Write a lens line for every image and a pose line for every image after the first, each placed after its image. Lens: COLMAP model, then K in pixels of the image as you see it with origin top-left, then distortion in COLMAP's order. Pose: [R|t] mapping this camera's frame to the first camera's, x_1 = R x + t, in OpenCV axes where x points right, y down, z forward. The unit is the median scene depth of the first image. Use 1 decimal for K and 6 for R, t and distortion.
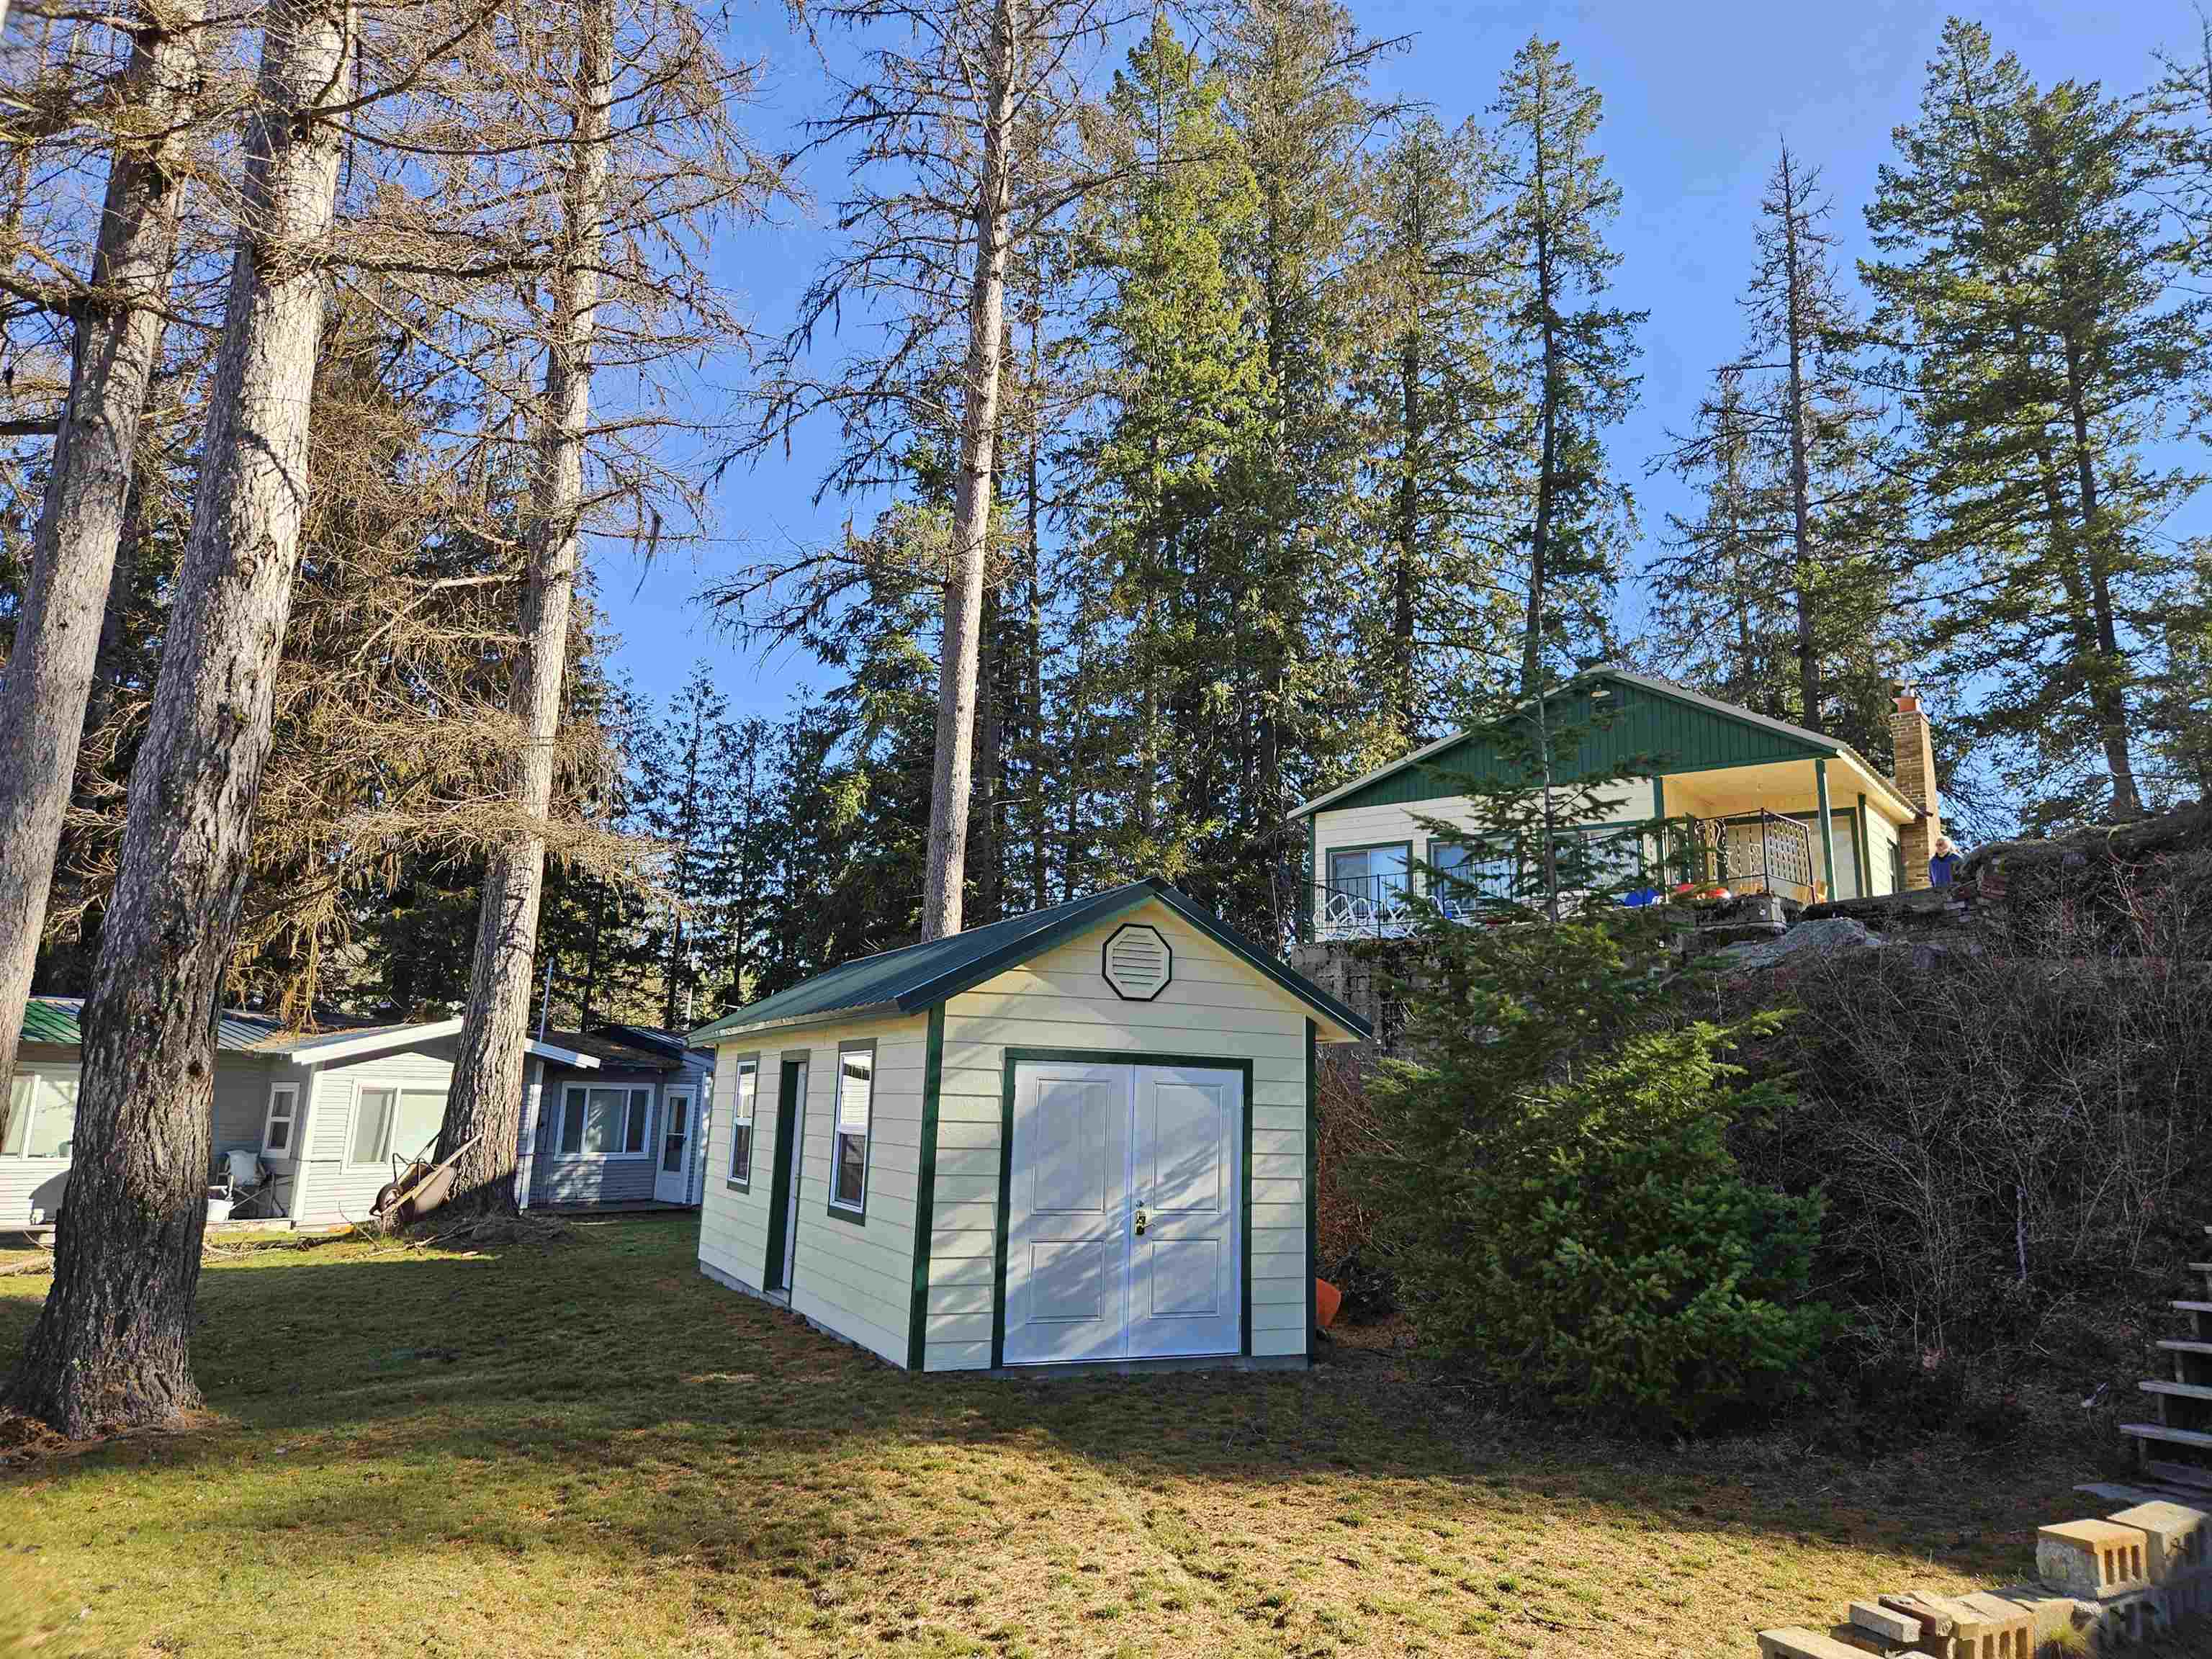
lens RADIAL K [[1485.2, 0, 1109.4], [0, 1485.2, 822.3], [0, 0, 1]] dist [0.035027, -0.004456]
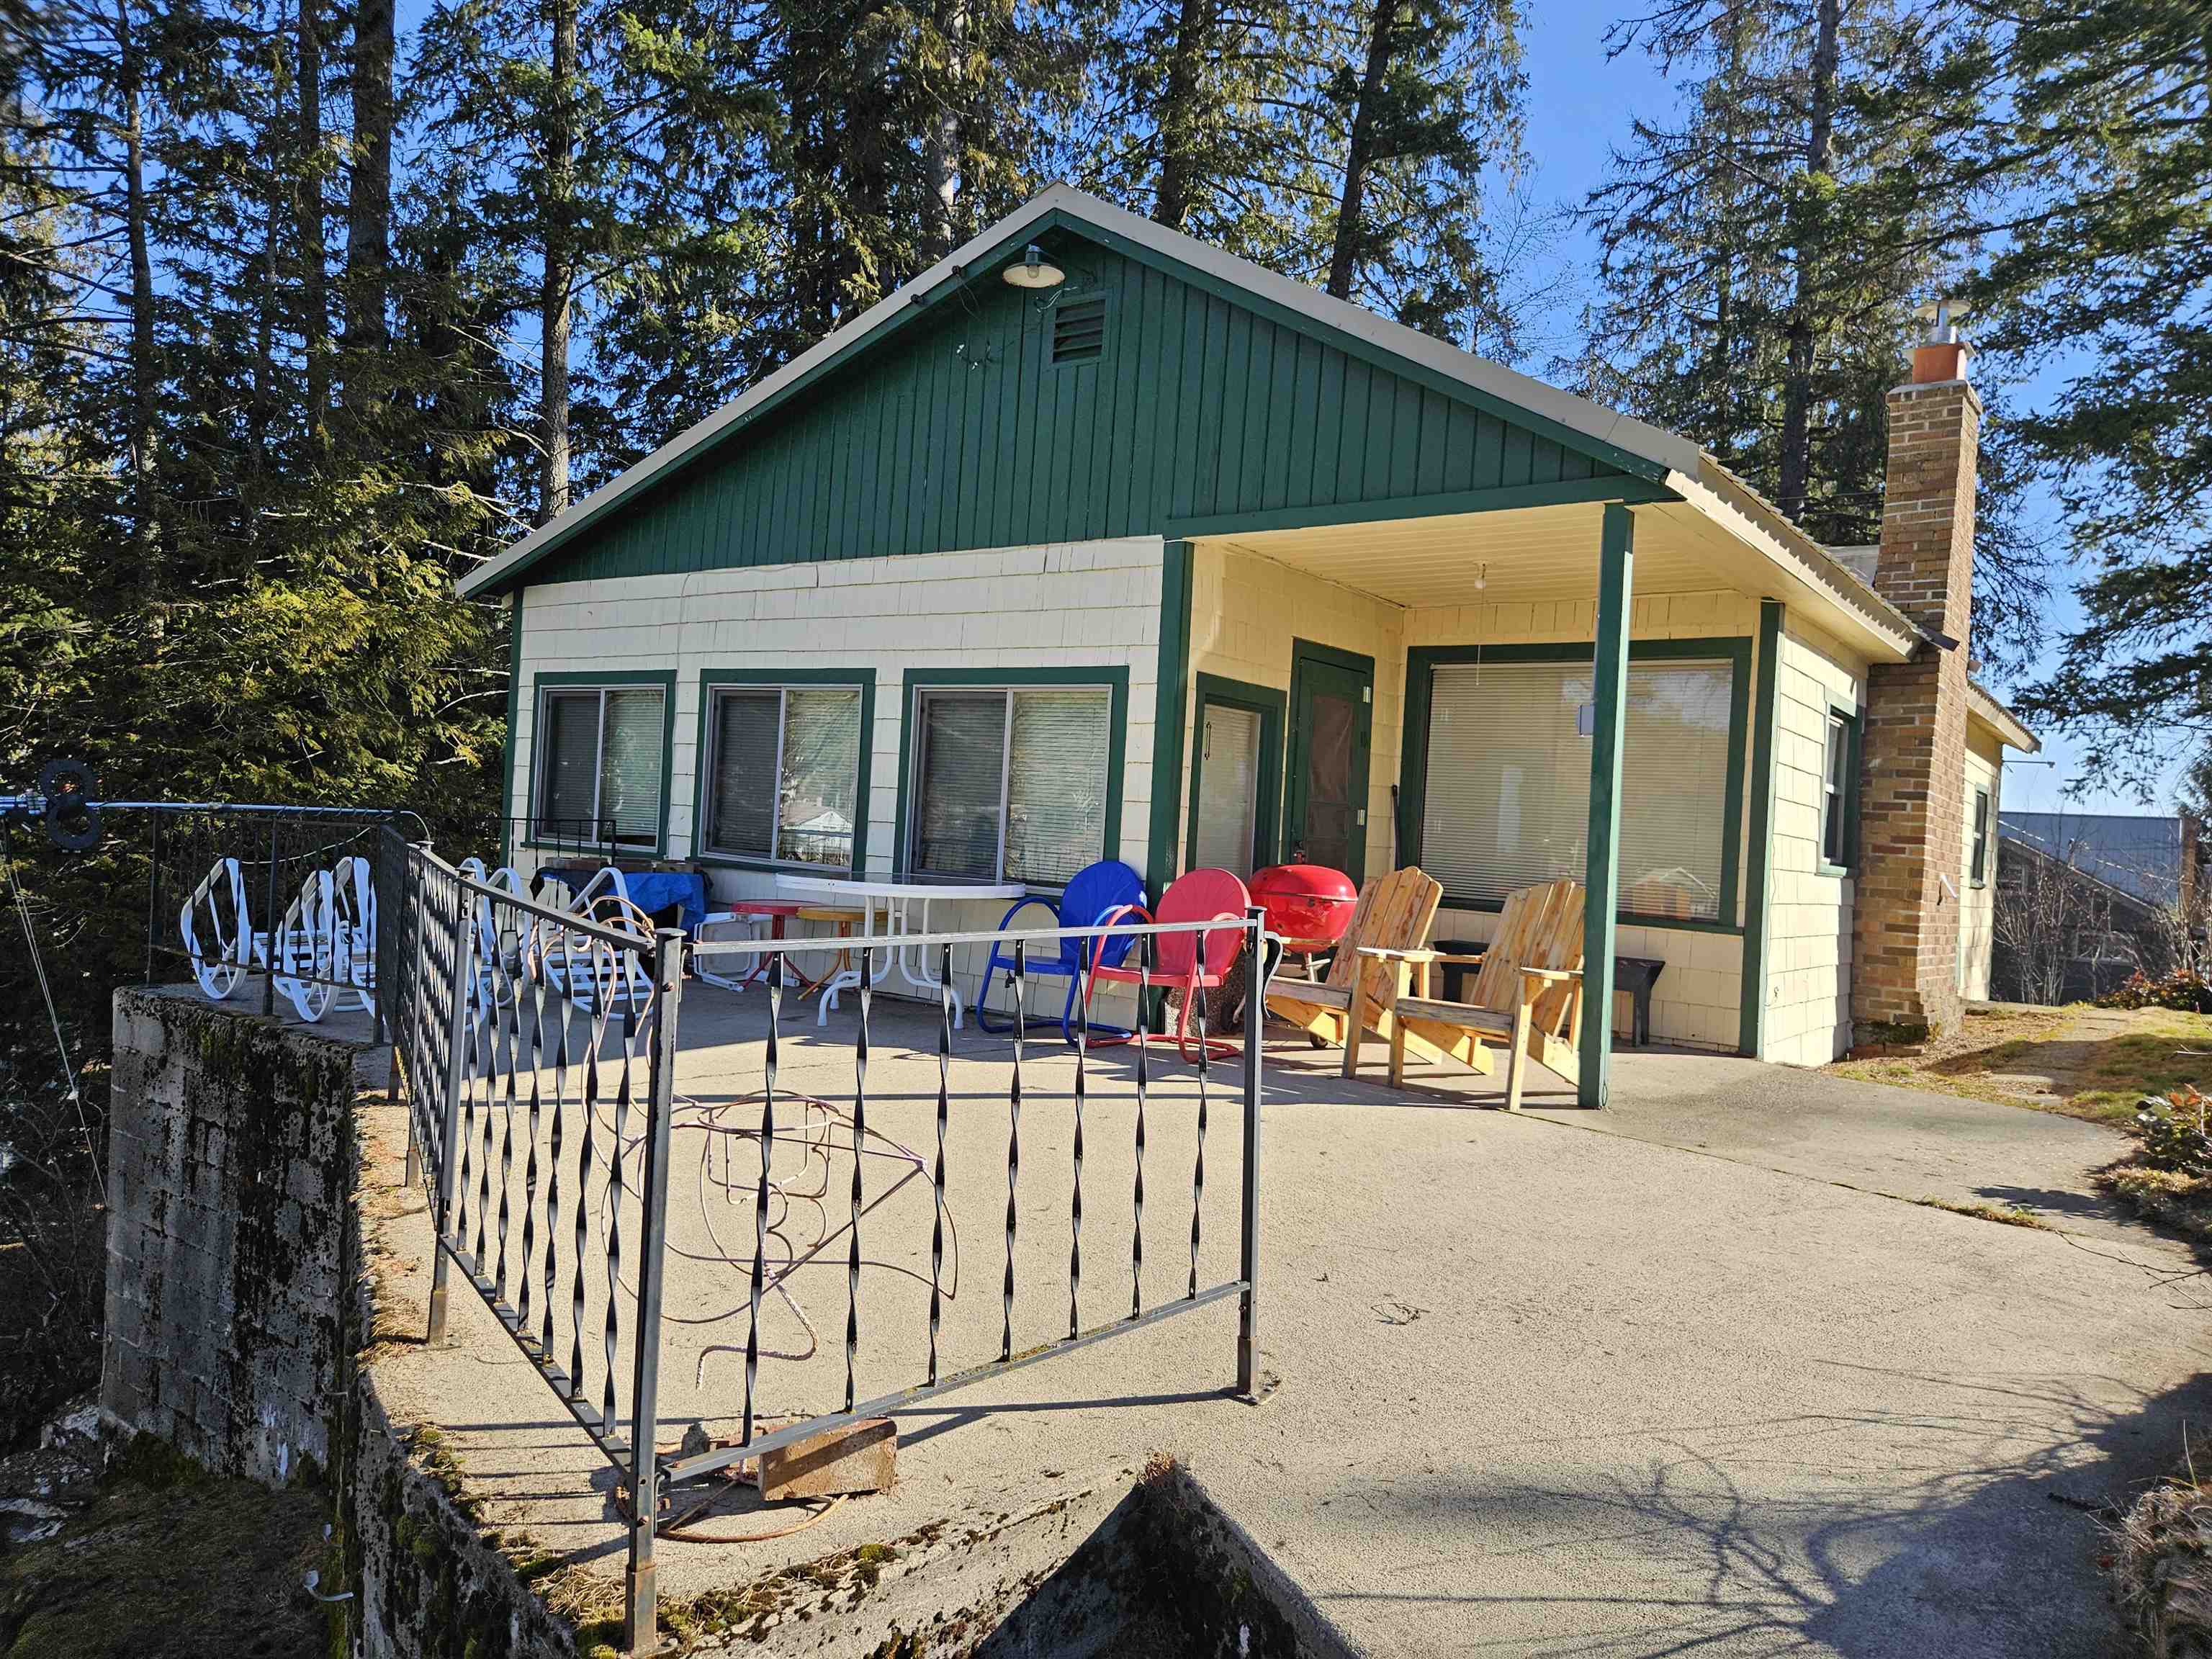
lens RADIAL K [[1485.2, 0, 1107.8], [0, 1485.2, 838.4], [0, 0, 1]] dist [0.035027, -0.004456]
pose [[0.999412, 0.032295, 0.011522, 0.210350], [-0.033967, 0.978387, 0.203975, -0.019213], [-0.004686, -0.204246, 0.978908, 0.393374]]
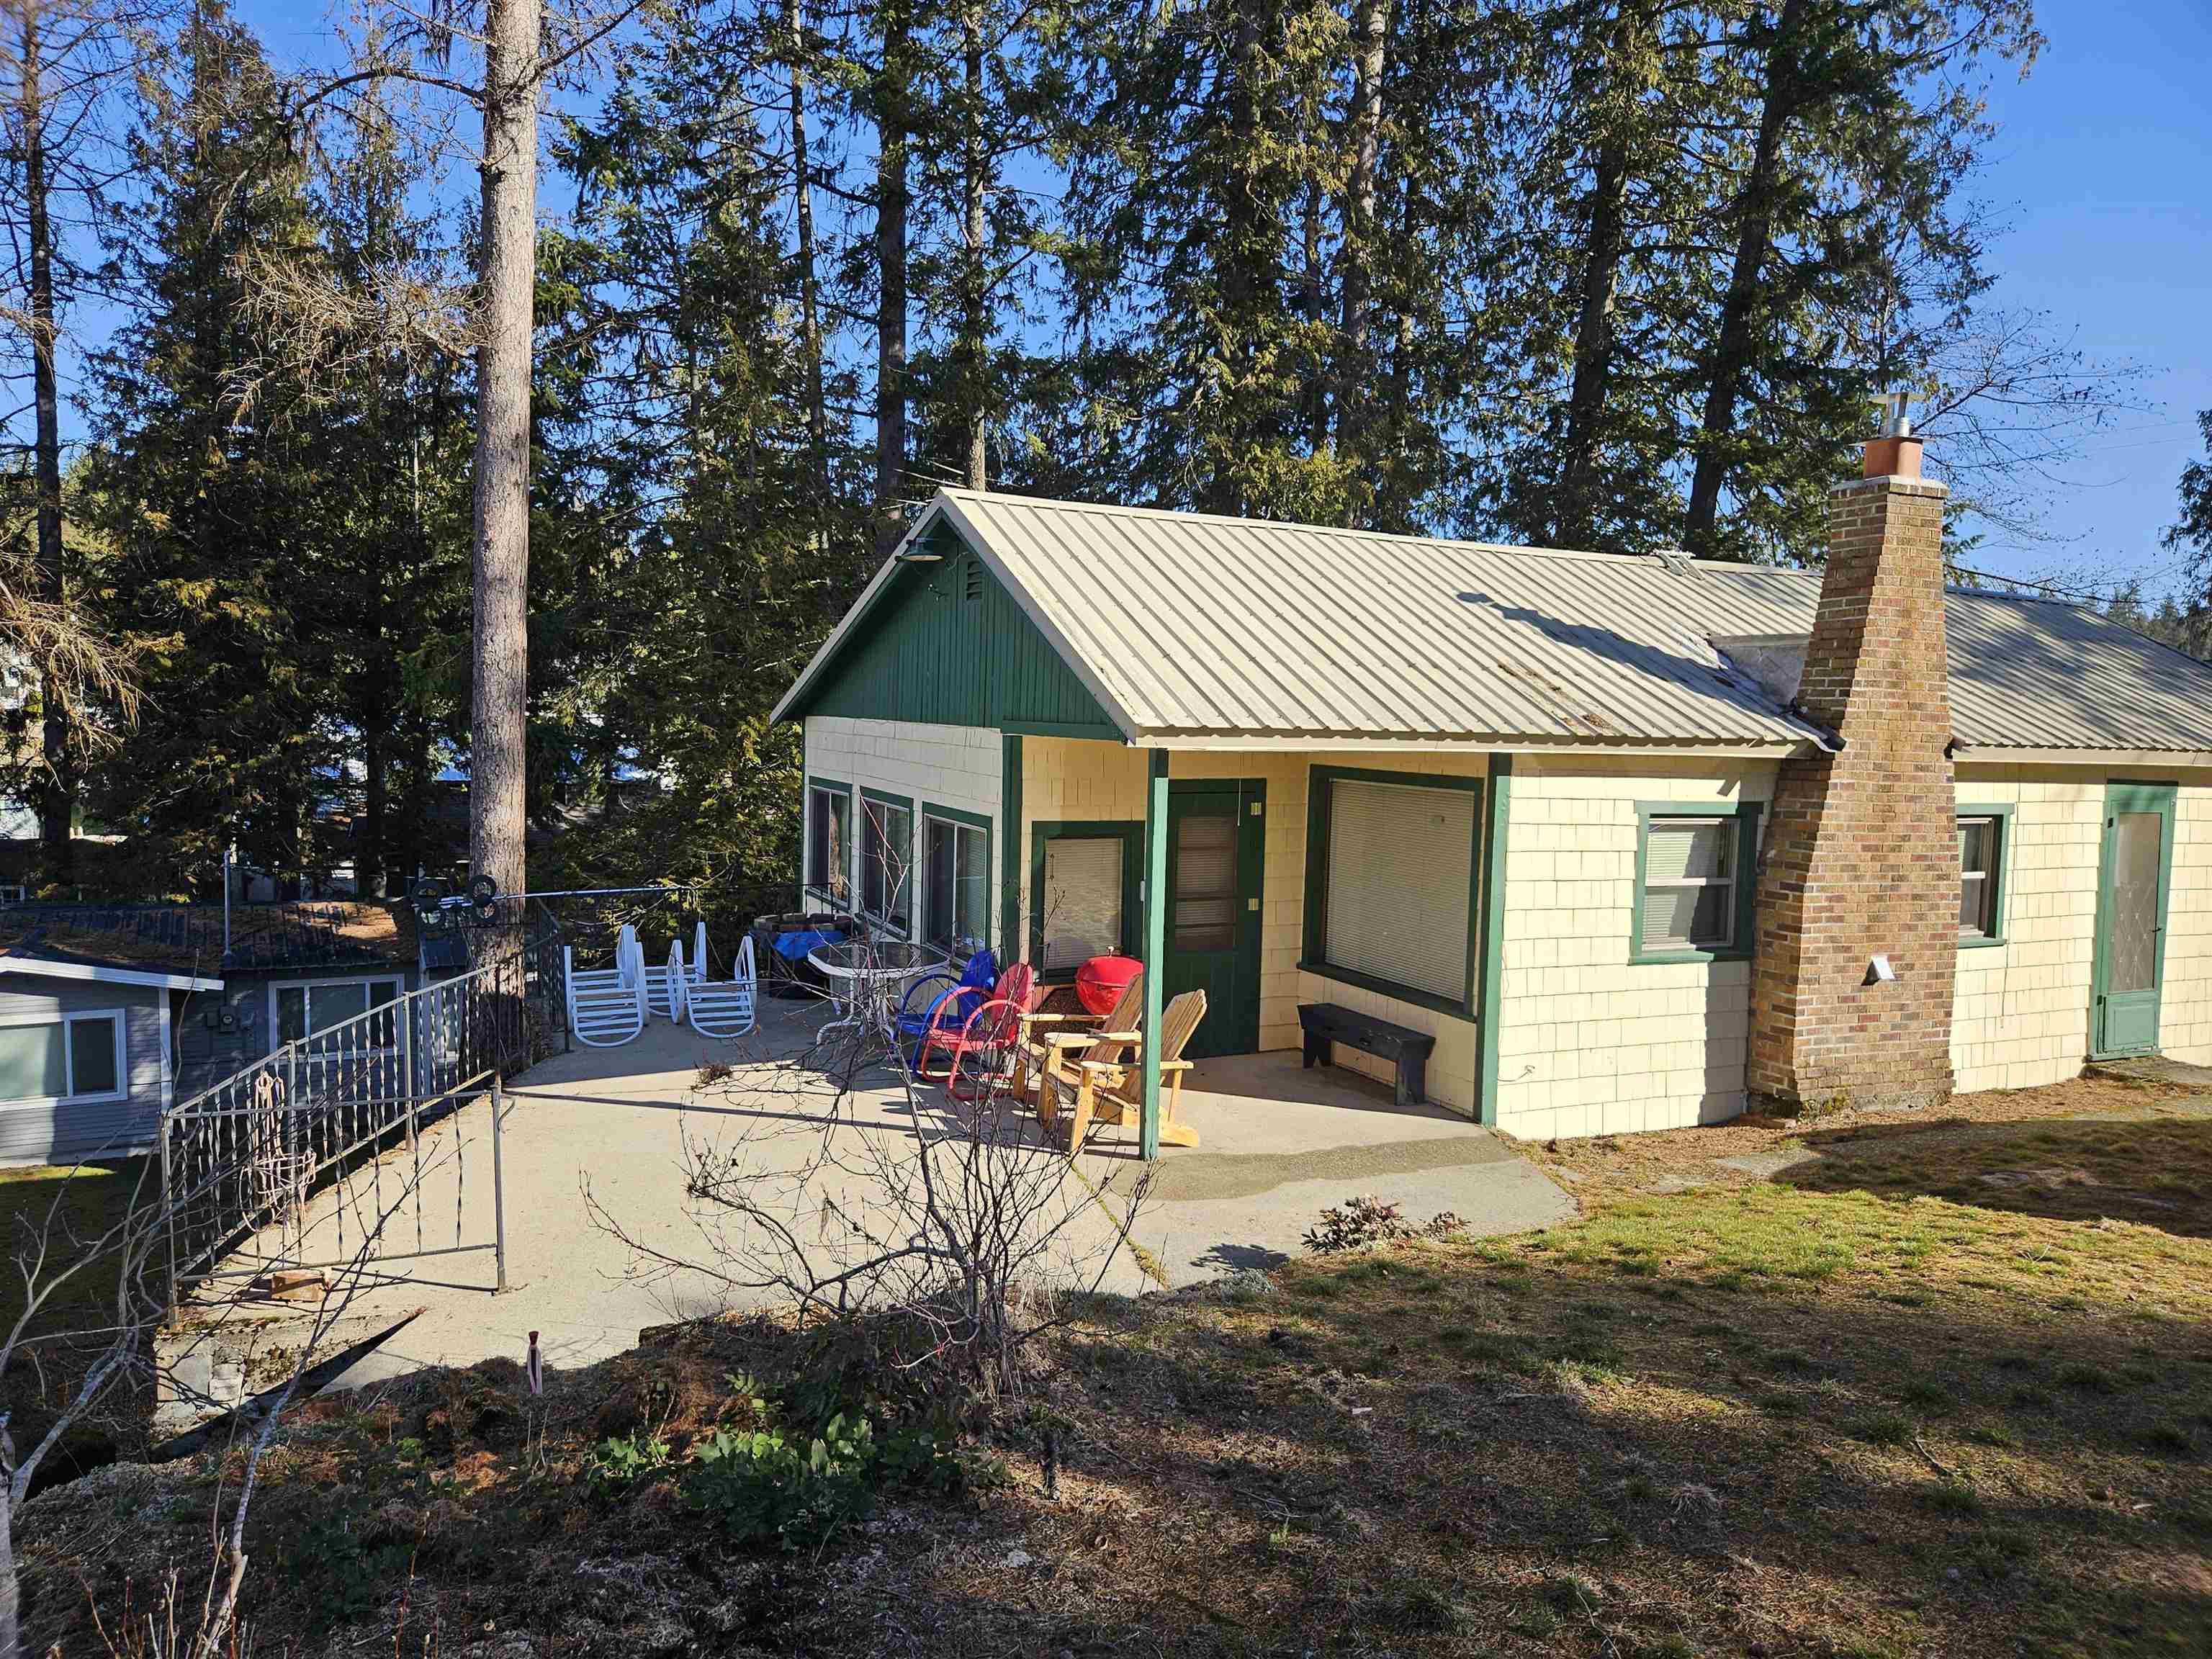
lens RADIAL K [[1485.2, 0, 1097.6], [0, 1485.2, 827.2], [0, 0, 1]] dist [0.035027, -0.004456]
pose [[0.884102, 0.035865, -0.465916, 0.374948], [0.089030, 0.965859, 0.243289, -0.070284], [0.458735, -0.256573, 0.850725, 0.354445]]
